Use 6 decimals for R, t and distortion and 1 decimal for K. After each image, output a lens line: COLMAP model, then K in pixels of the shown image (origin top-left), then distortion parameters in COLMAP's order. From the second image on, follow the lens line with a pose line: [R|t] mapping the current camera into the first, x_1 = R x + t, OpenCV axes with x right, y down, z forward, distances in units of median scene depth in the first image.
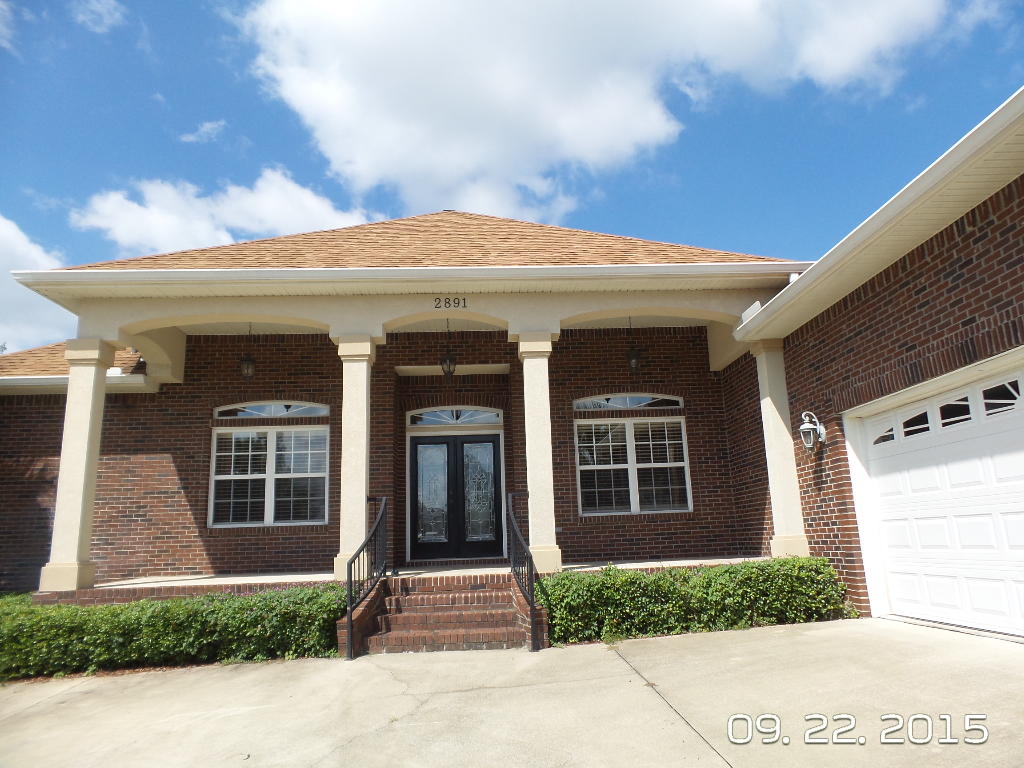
lens RADIAL K [[696.5, 0, 509.6], [0, 696.5, 404.6], [0, 0, 1]] dist [-0.024182, 0.019917]
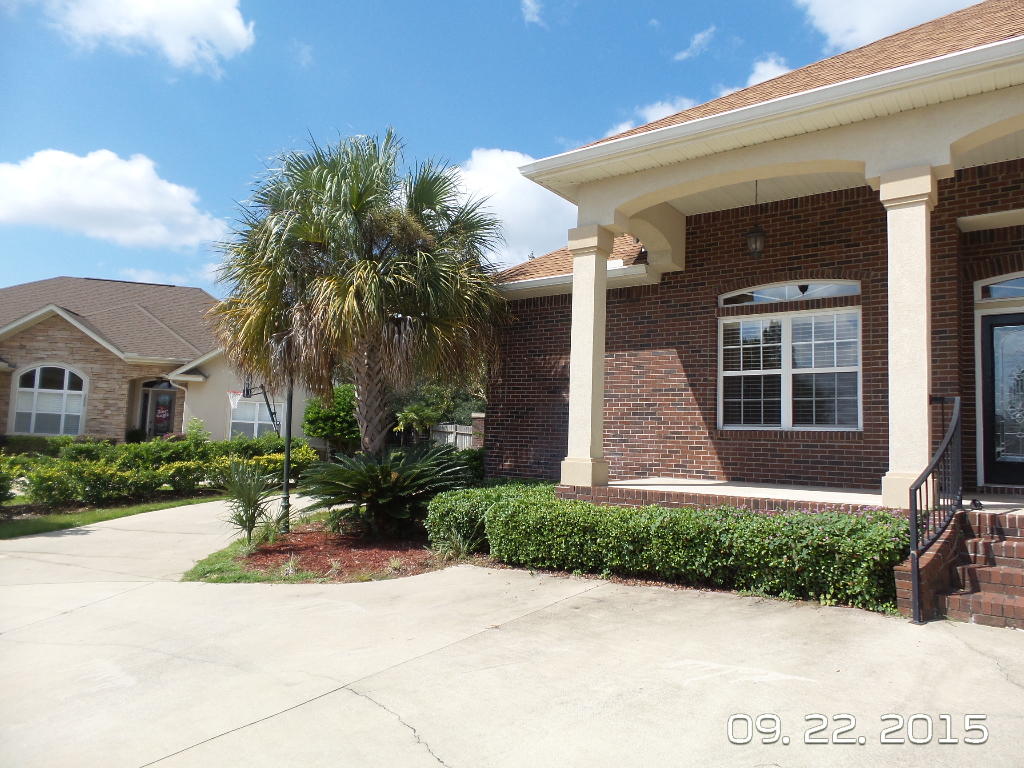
lens RADIAL K [[696.5, 0, 511.8], [0, 696.5, 376.6], [0, 0, 1]] dist [-0.024182, 0.019917]
pose [[0.768630, -0.003099, -0.639686, -0.080293], [0.066726, 0.994922, 0.075356, 0.030326], [0.636204, -0.100605, 0.764934, 0.185933]]
